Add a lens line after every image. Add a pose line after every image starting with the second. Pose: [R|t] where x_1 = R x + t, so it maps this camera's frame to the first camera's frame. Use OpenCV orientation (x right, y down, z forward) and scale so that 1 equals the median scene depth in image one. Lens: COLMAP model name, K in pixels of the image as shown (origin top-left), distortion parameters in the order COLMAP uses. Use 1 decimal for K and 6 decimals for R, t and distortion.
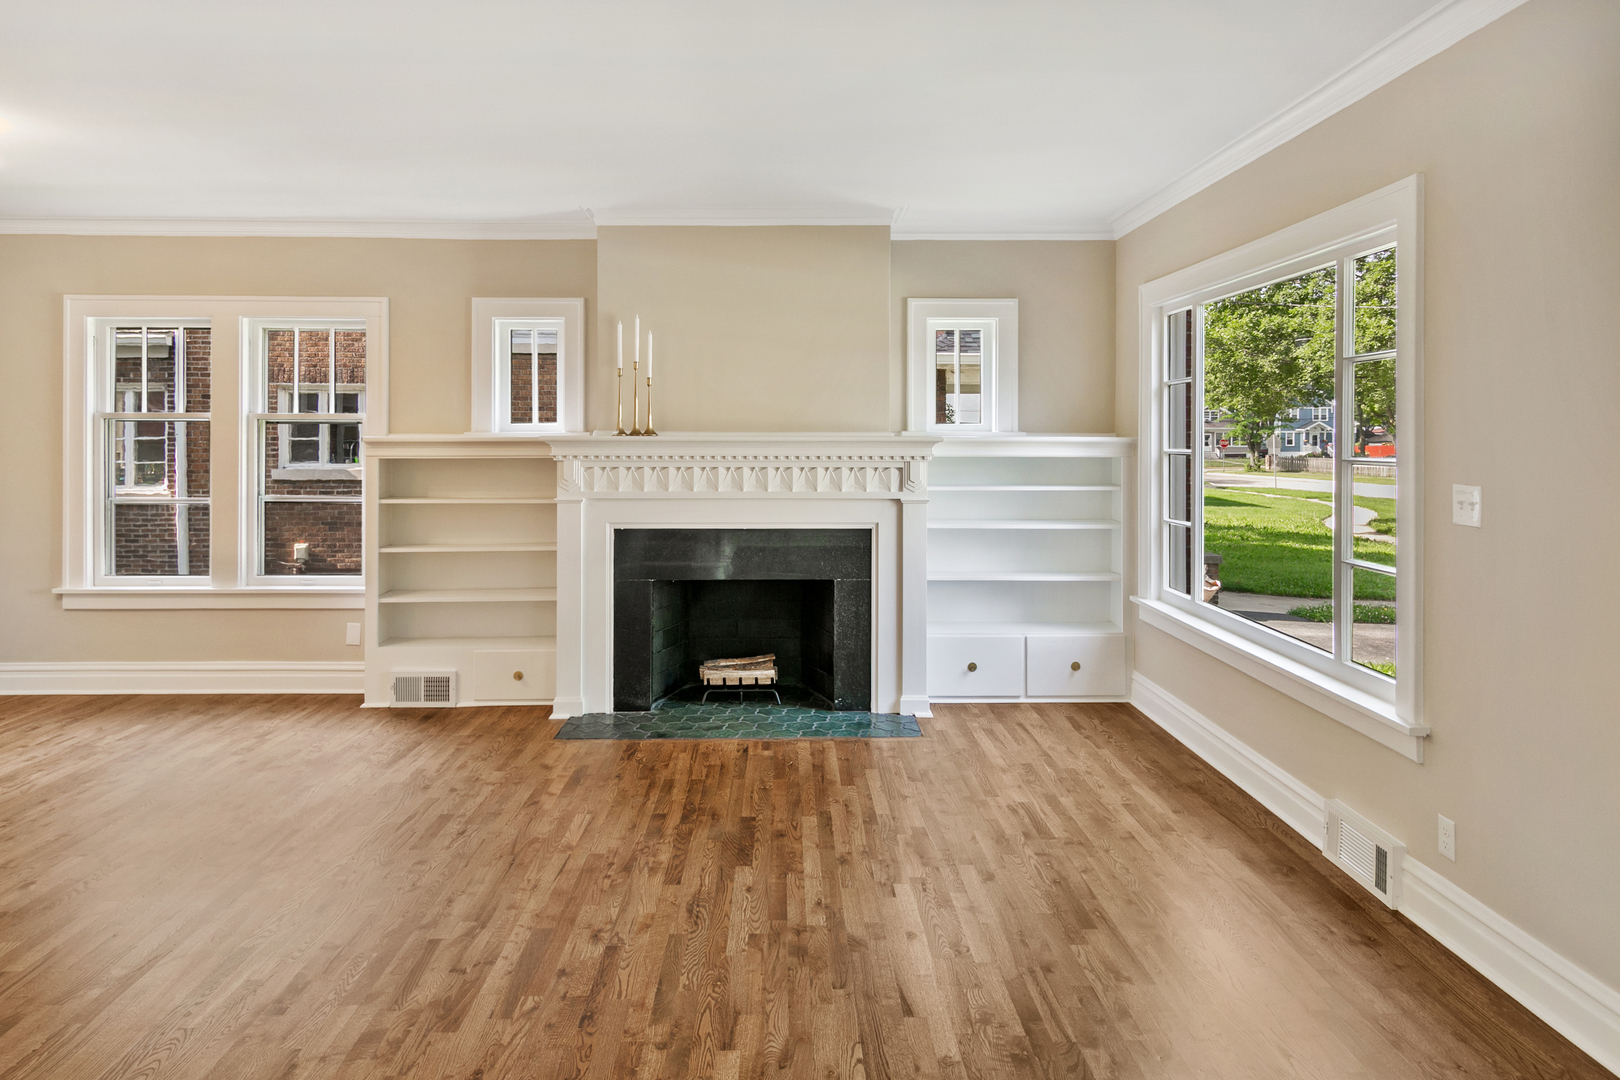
lens RADIAL K [[1026.1, 0, 808.7], [0, 1026.1, 433.1], [0, 0, 1]] dist [0.001403, 0.017291]
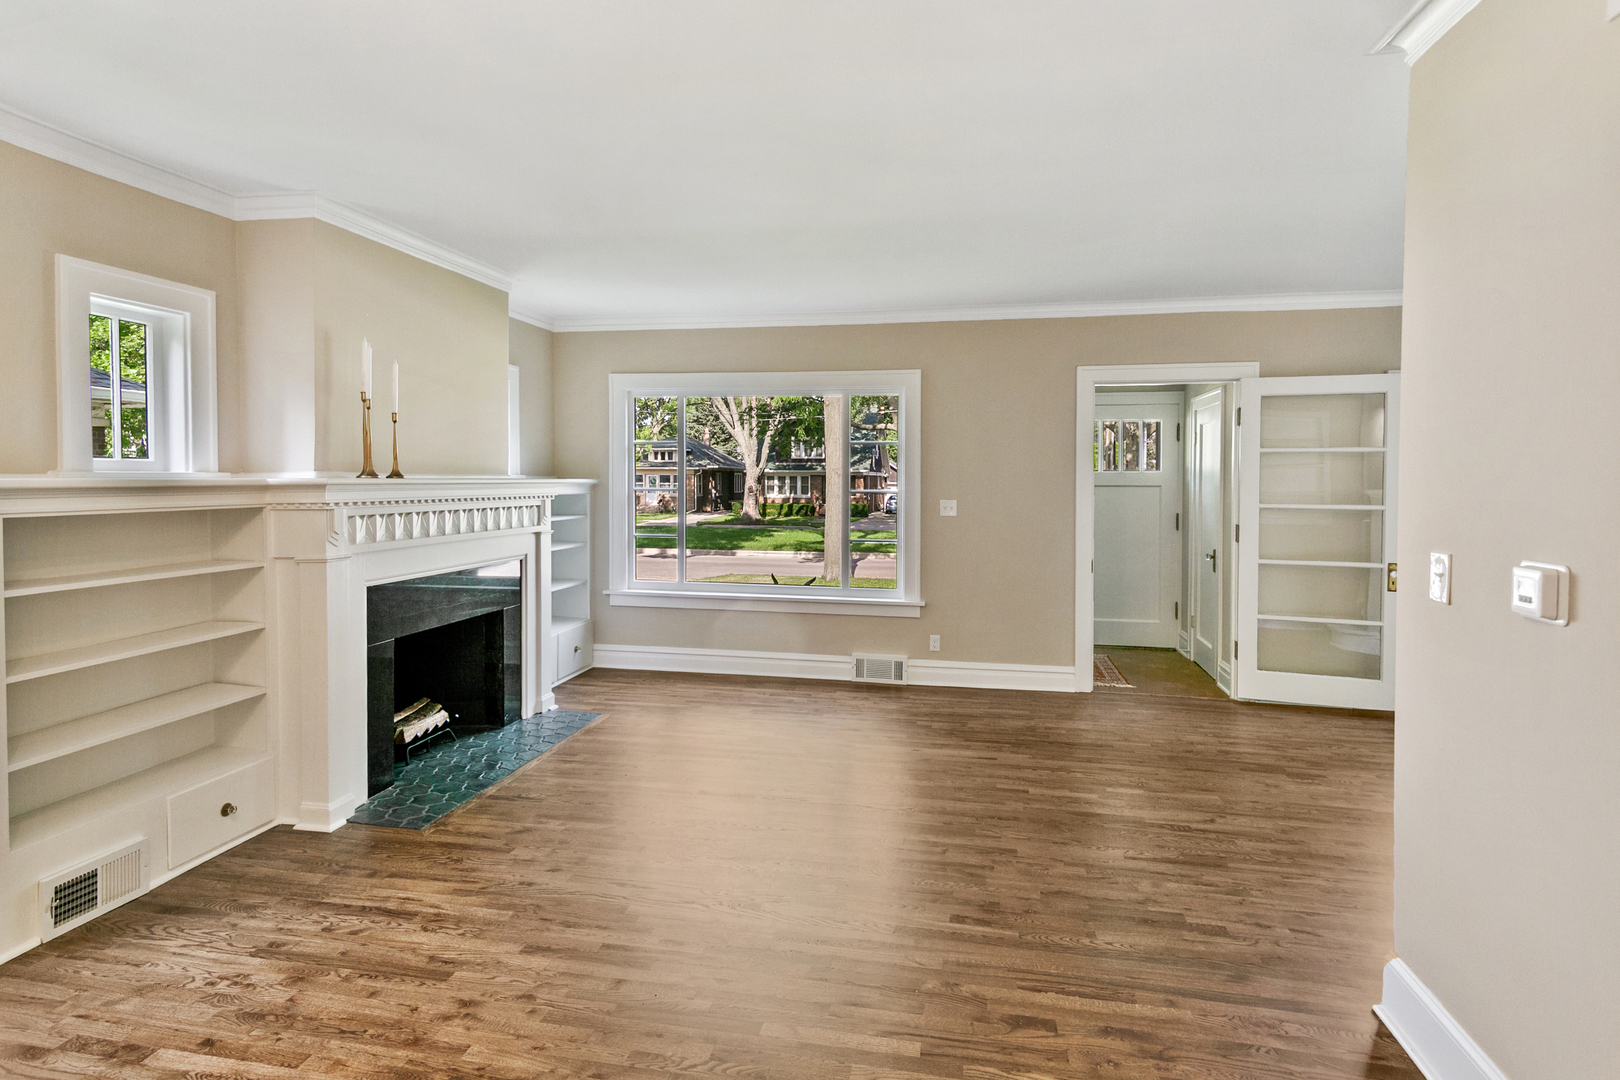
lens RADIAL K [[842.1, 0, 807.5], [0, 842.1, 505.4], [0, 0, 1]] dist [-0.001328, -0.000138]
pose [[0.214699, -0.027163, 0.976302, -0.790100], [-0.005061, 0.999569, 0.028924, 0.003305], [-0.976667, -0.011151, 0.214469, 0.490021]]
